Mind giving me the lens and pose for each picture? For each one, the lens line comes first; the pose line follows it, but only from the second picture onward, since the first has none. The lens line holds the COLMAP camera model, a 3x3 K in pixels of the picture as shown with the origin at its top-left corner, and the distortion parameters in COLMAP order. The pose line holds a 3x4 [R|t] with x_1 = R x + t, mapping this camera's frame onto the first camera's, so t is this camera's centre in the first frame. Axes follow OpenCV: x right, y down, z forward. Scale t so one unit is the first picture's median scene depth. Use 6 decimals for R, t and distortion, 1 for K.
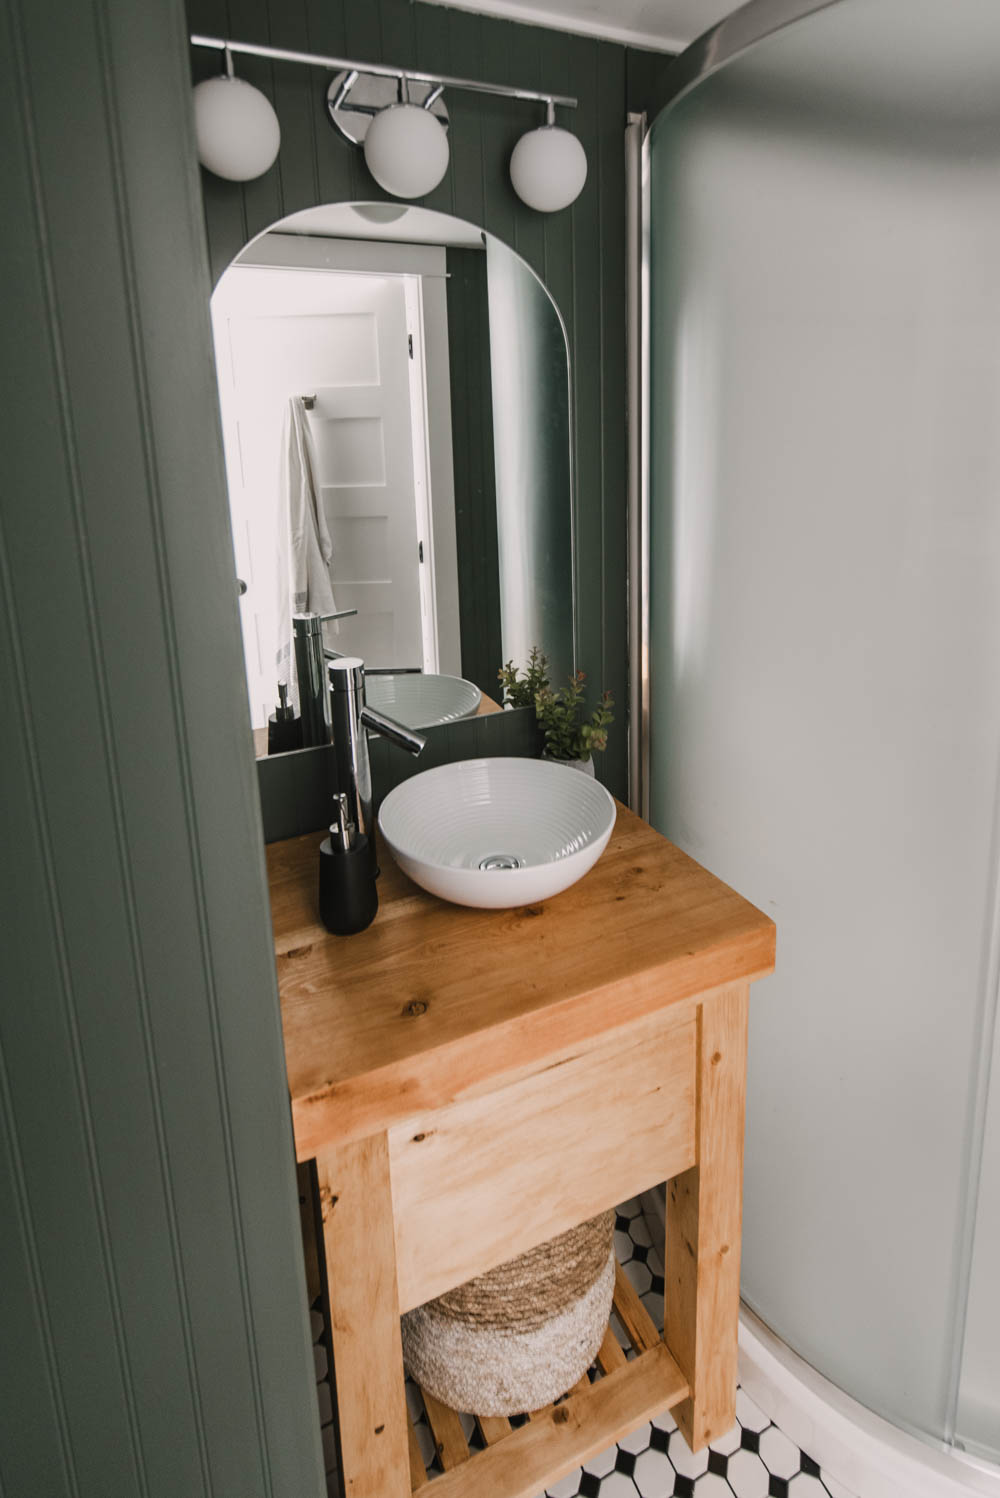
lens RADIAL K [[782.6, 0, 527.3], [0, 782.6, 580.4], [0, 0, 1]] dist [-0.001341, -0.002954]
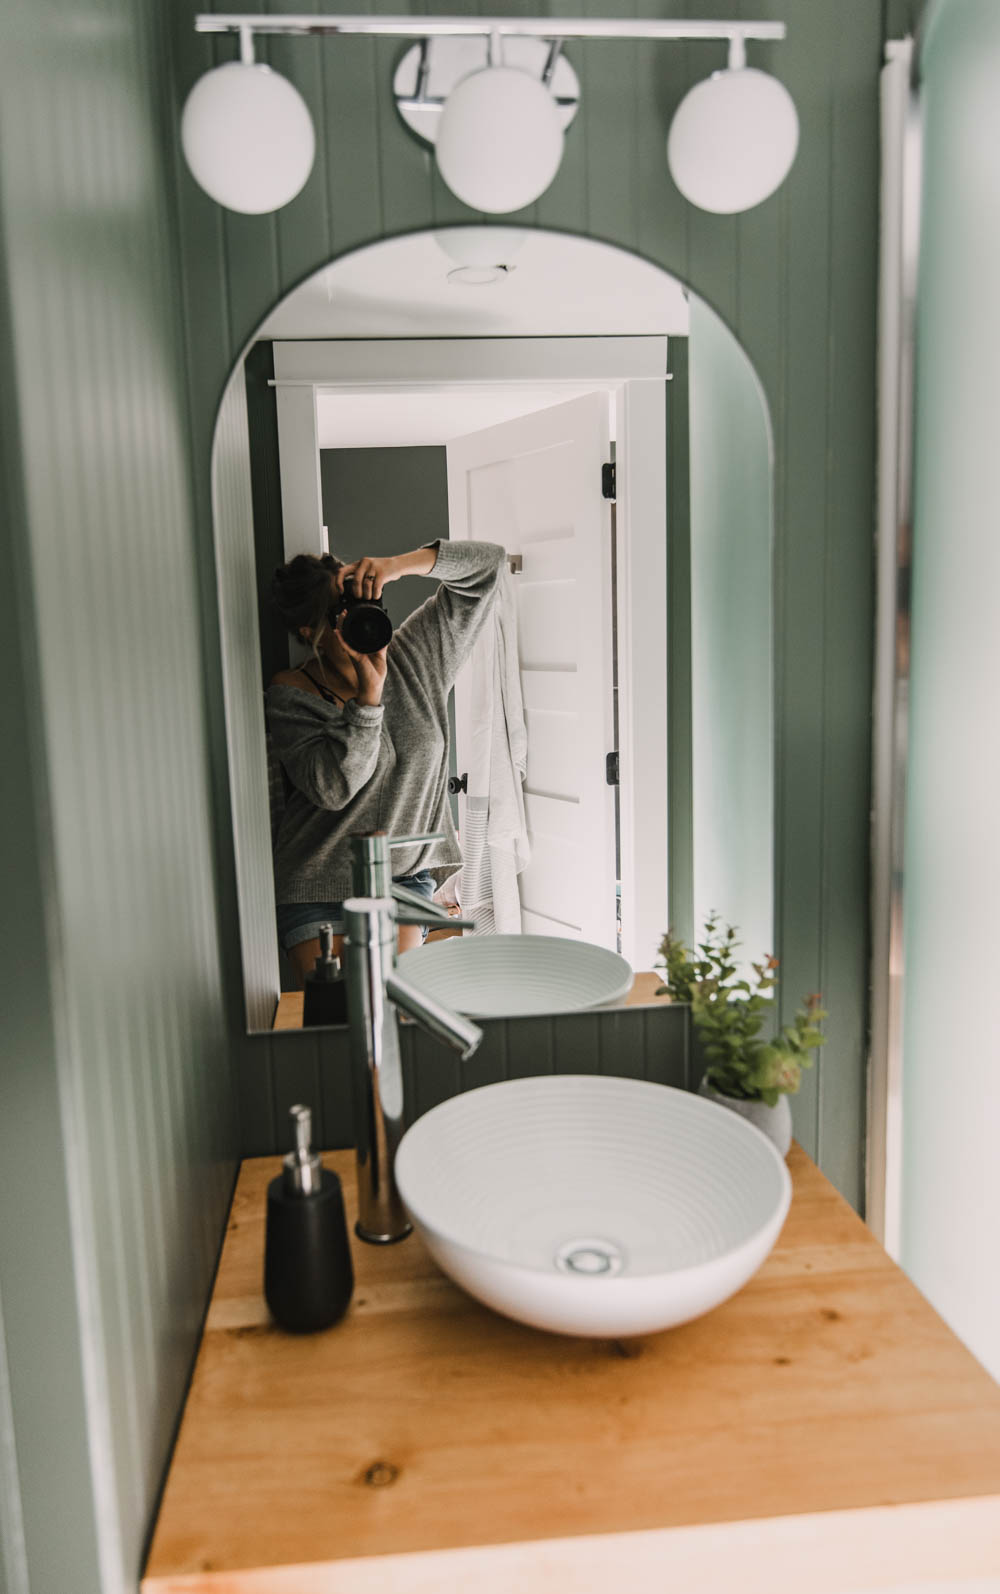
lens RADIAL K [[1040.5, 0, 435.1], [0, 1040.5, 768.0], [0, 0, 1]] dist [-0.018595, -0.001936]
pose [[0.933855, 0.039758, -0.355435, 0.129458], [-0.056038, 0.997793, -0.035621, 0.018988], [0.353234, 0.053183, 0.934022, 0.189383]]
